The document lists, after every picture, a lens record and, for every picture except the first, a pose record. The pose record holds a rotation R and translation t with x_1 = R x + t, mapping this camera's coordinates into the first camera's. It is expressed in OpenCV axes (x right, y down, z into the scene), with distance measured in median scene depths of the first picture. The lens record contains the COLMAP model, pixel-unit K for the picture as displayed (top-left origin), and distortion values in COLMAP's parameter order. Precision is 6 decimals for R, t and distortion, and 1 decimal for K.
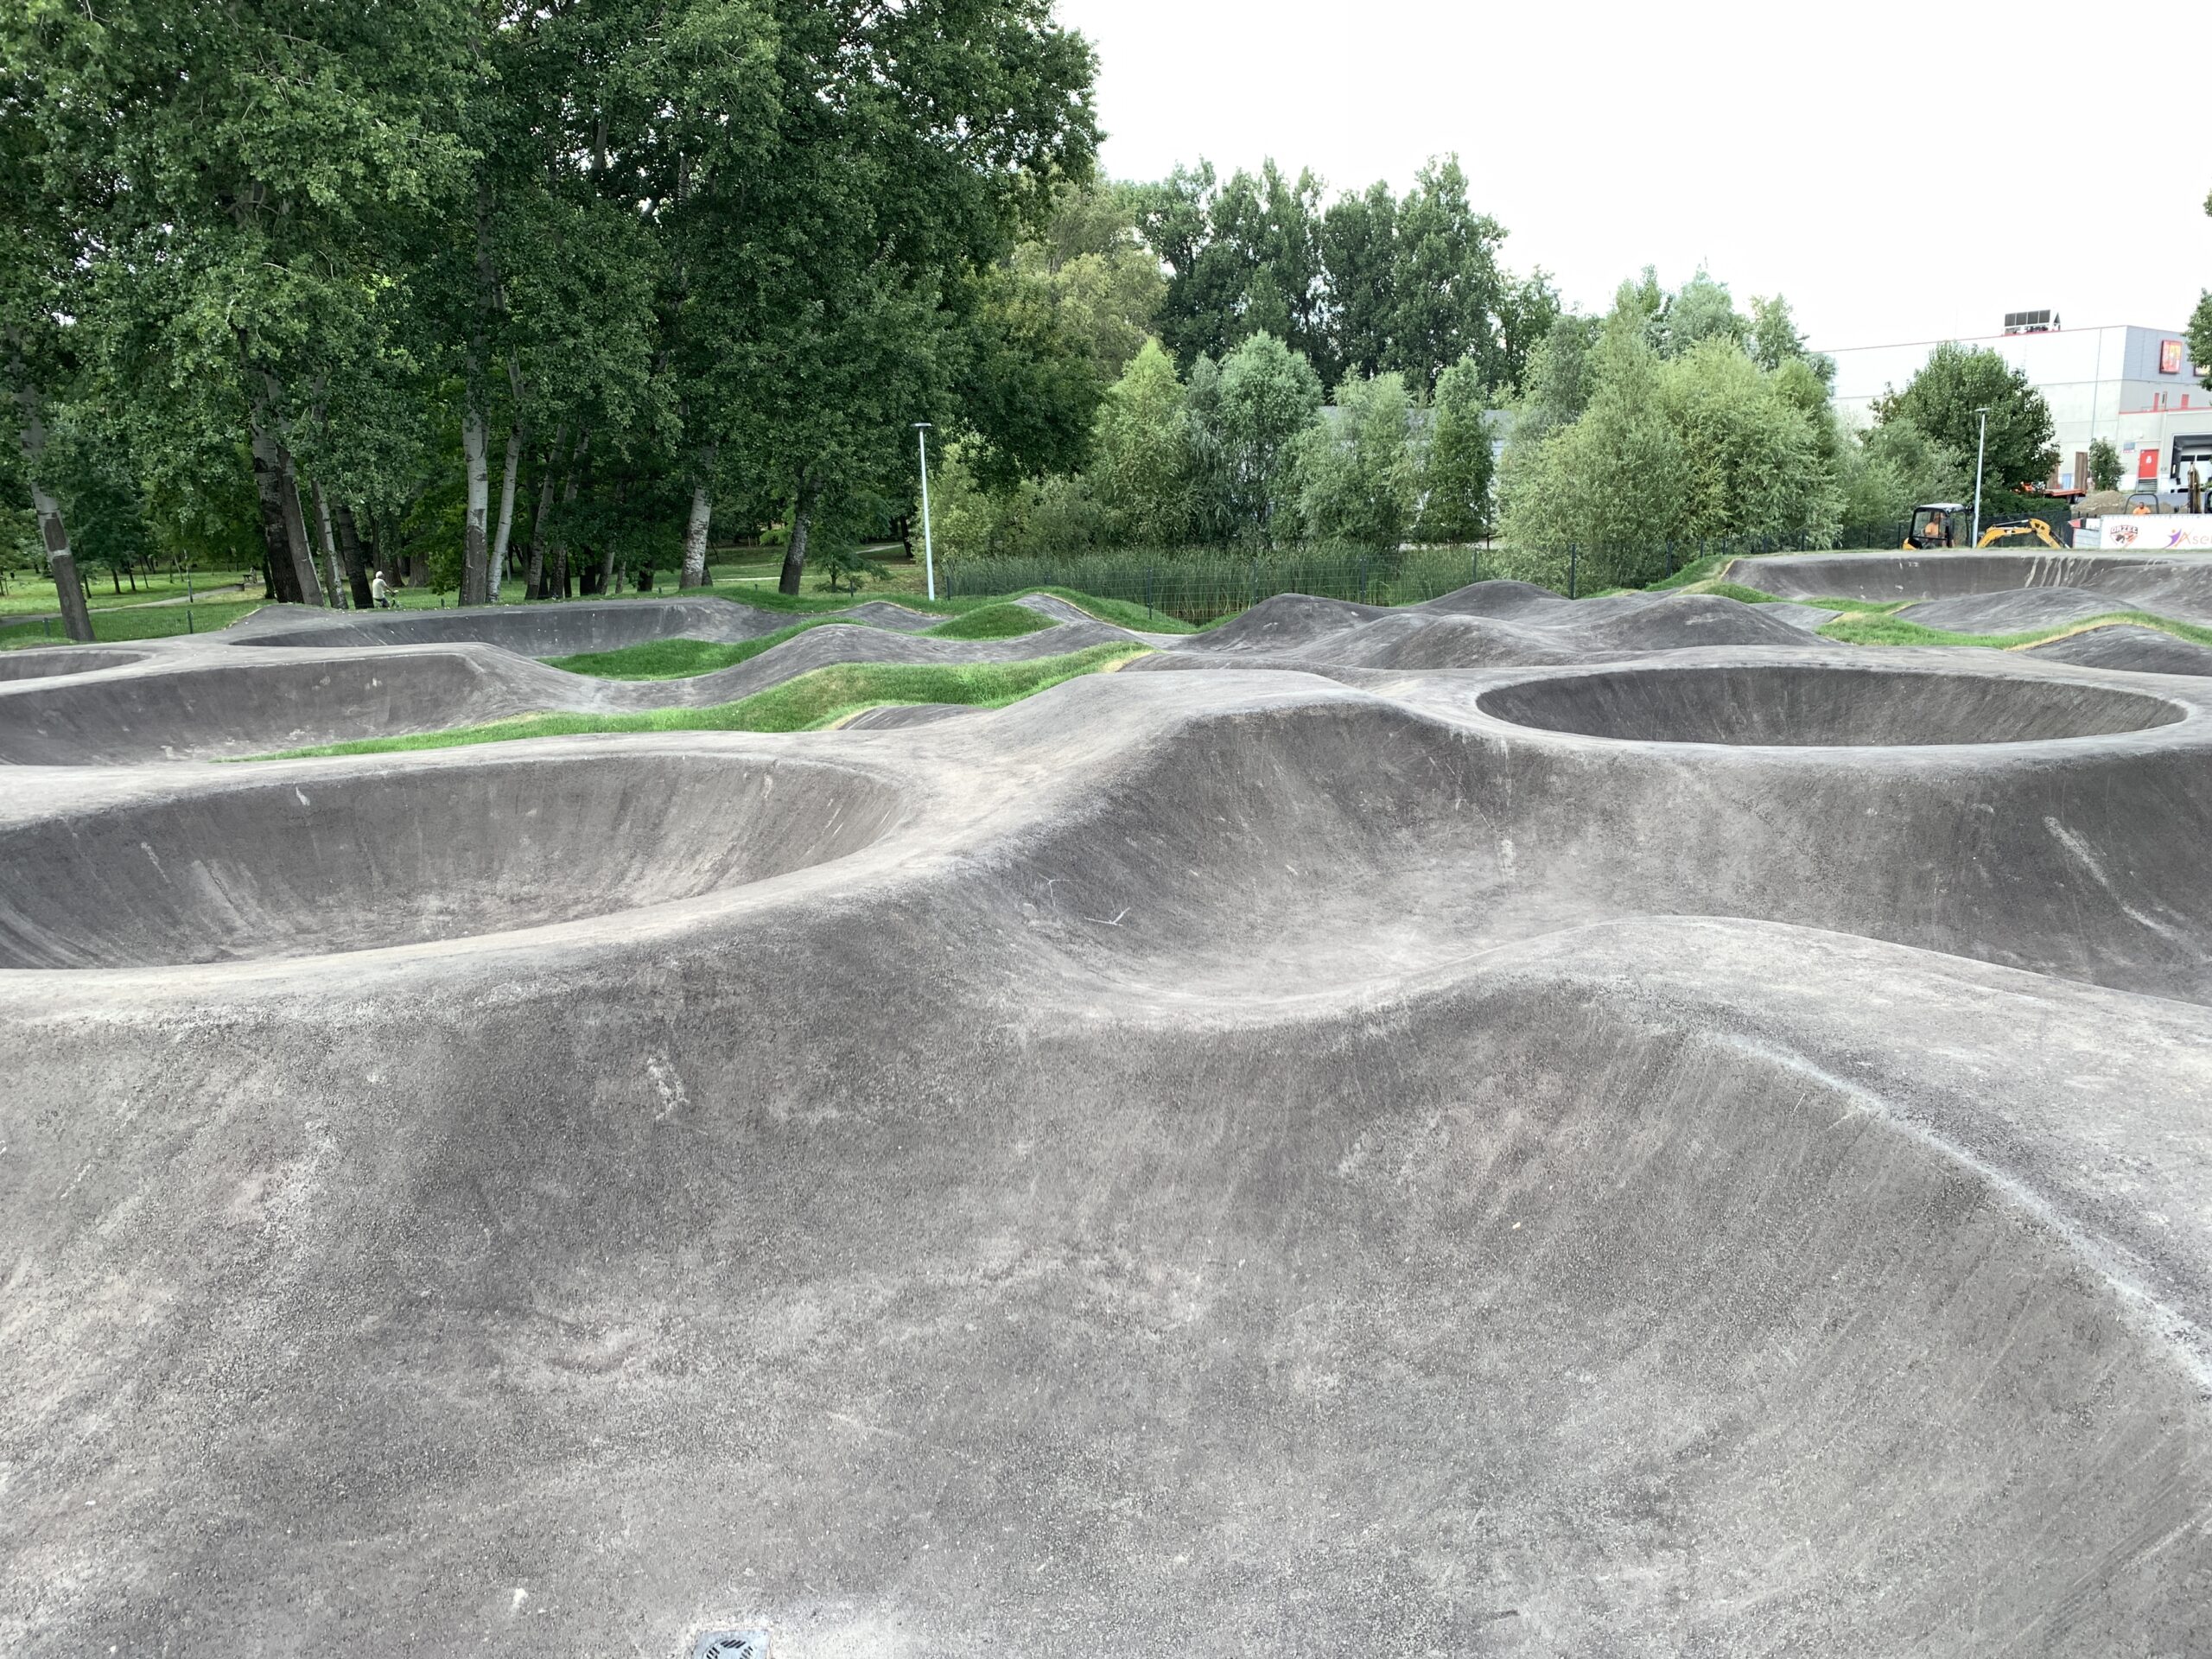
lens RADIAL K [[1697.6, 0, 1074.2], [0, 1697.6, 823.4], [0, 0, 1]] dist [0.013320, -0.011221]
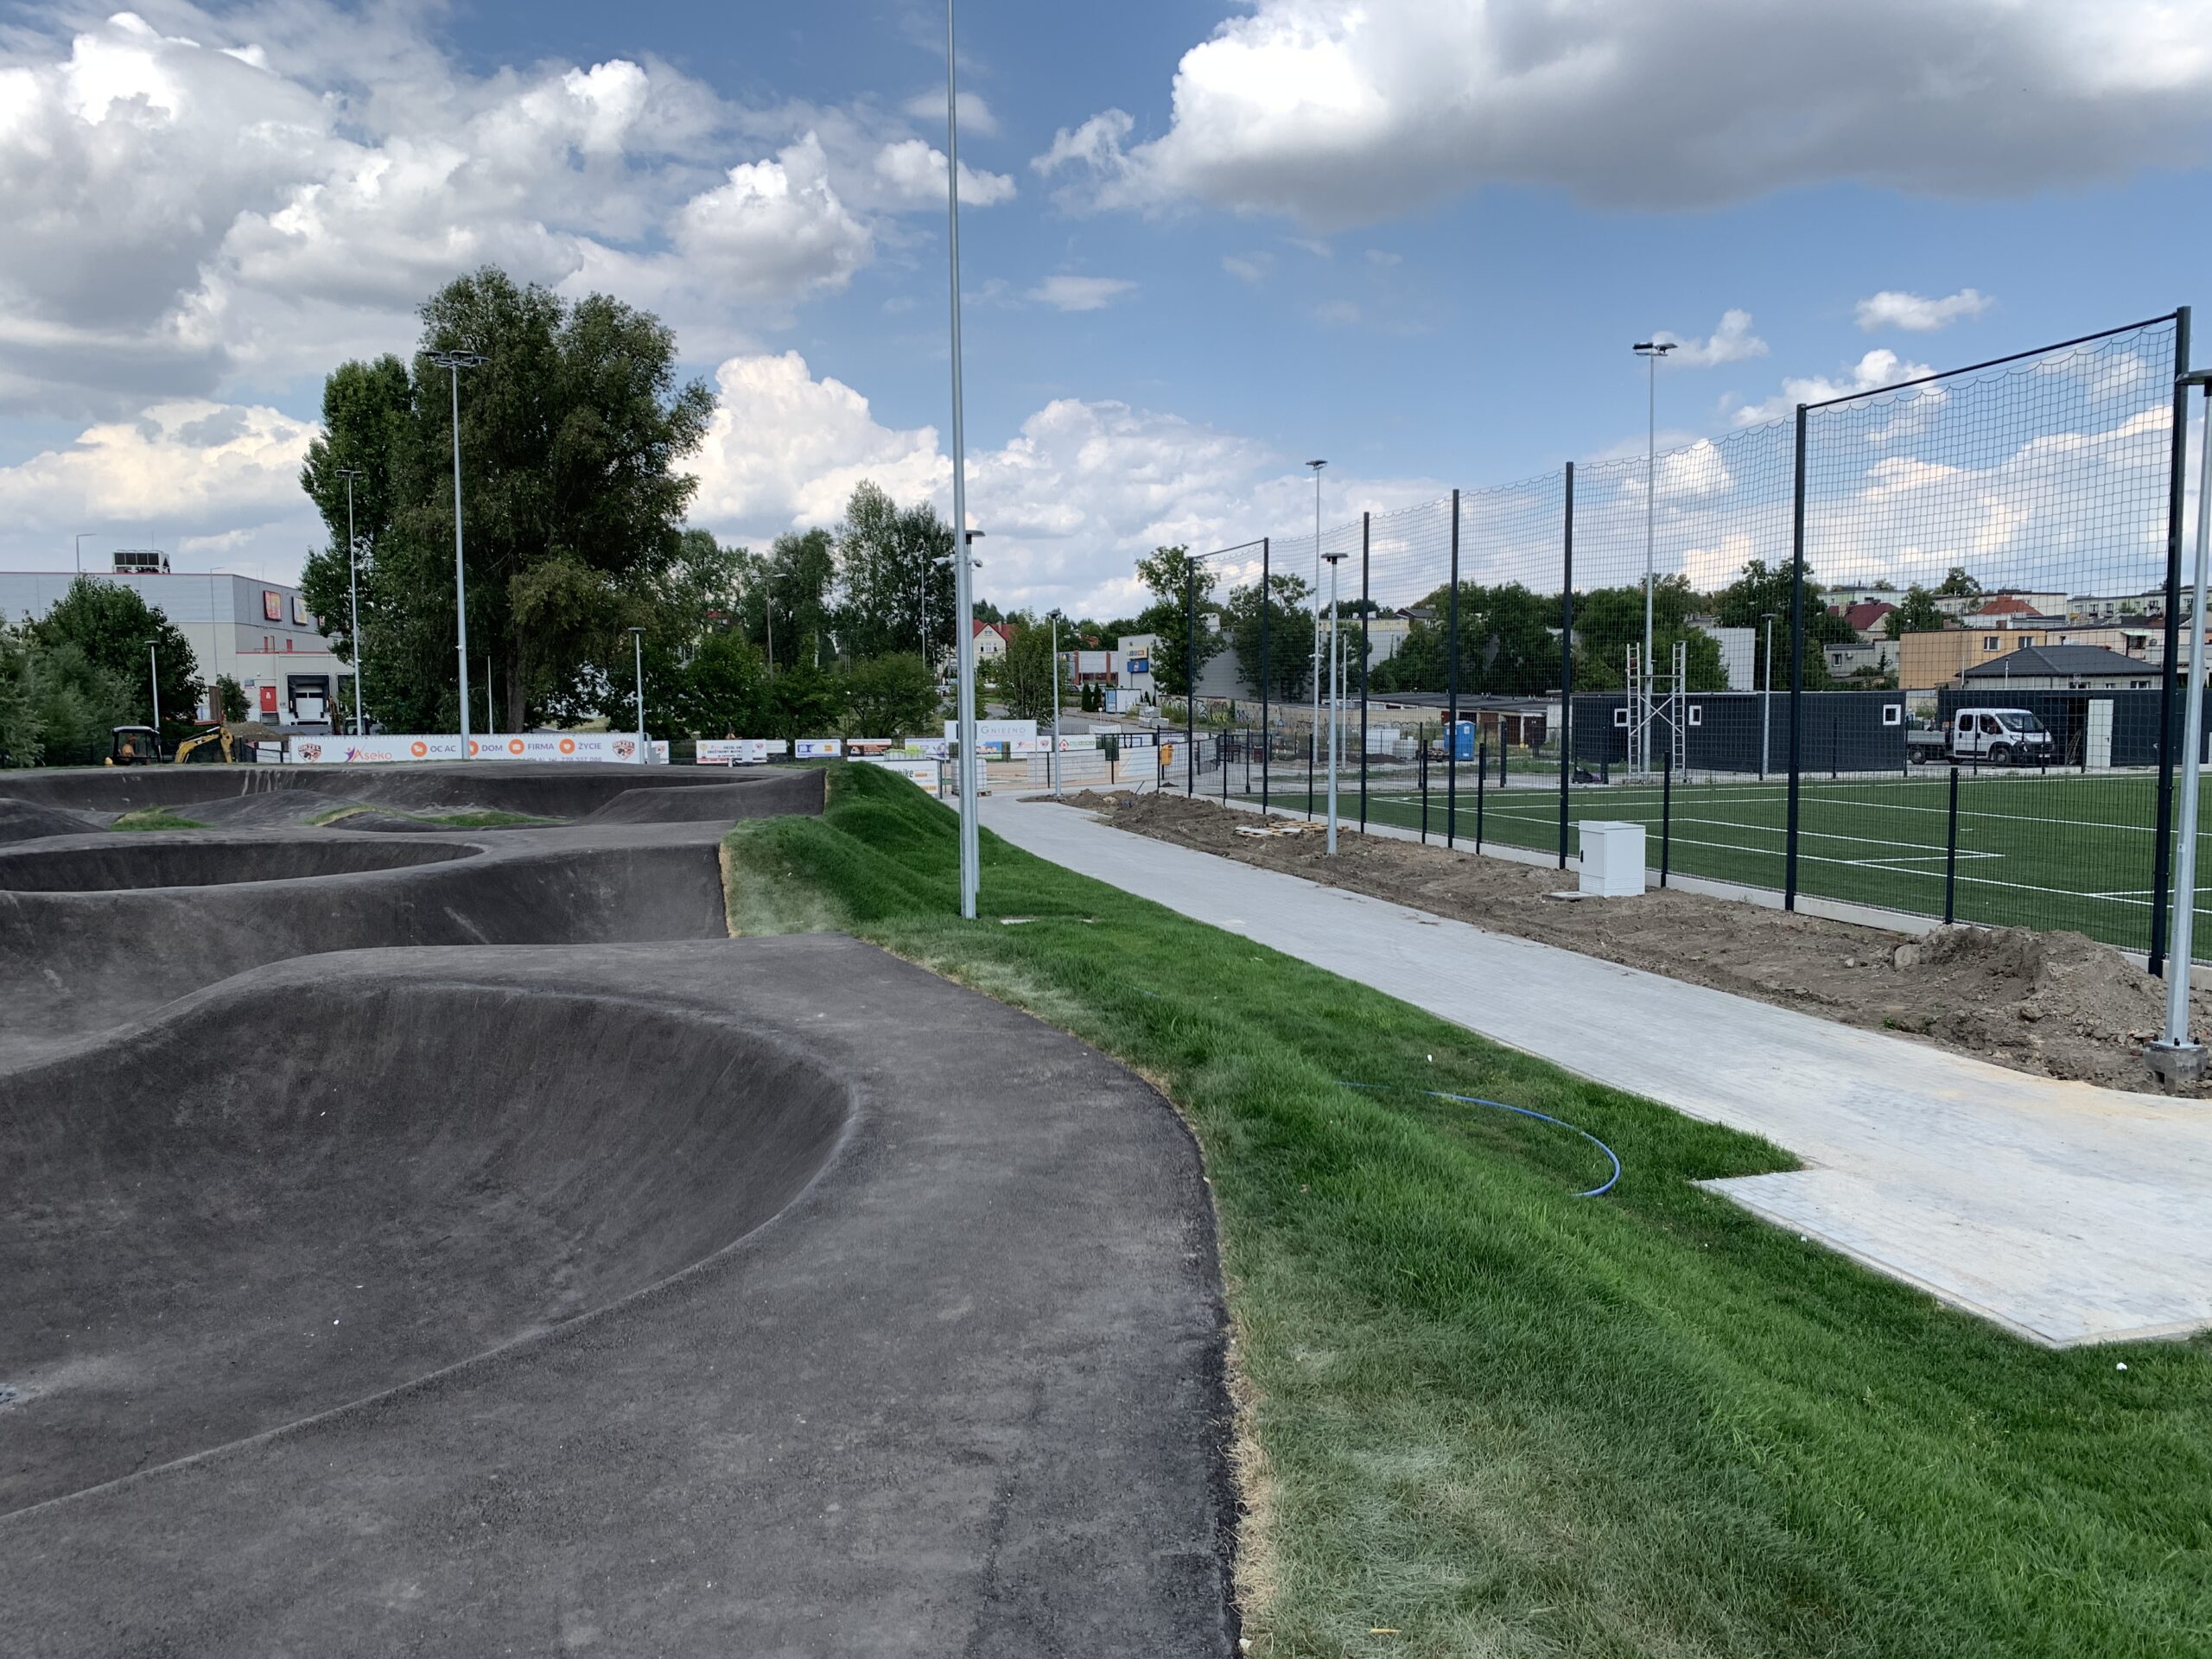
lens RADIAL K [[1688.7, 0, 1106.2], [0, 1688.7, 819.1], [0, 0, 1]] dist [0.049945, -0.068041]
pose [[0.522553, -0.032818, 0.851975, -0.371540], [0.149206, 0.987359, -0.053482, 0.080095], [-0.839450, 0.155067, 0.520844, -0.266545]]
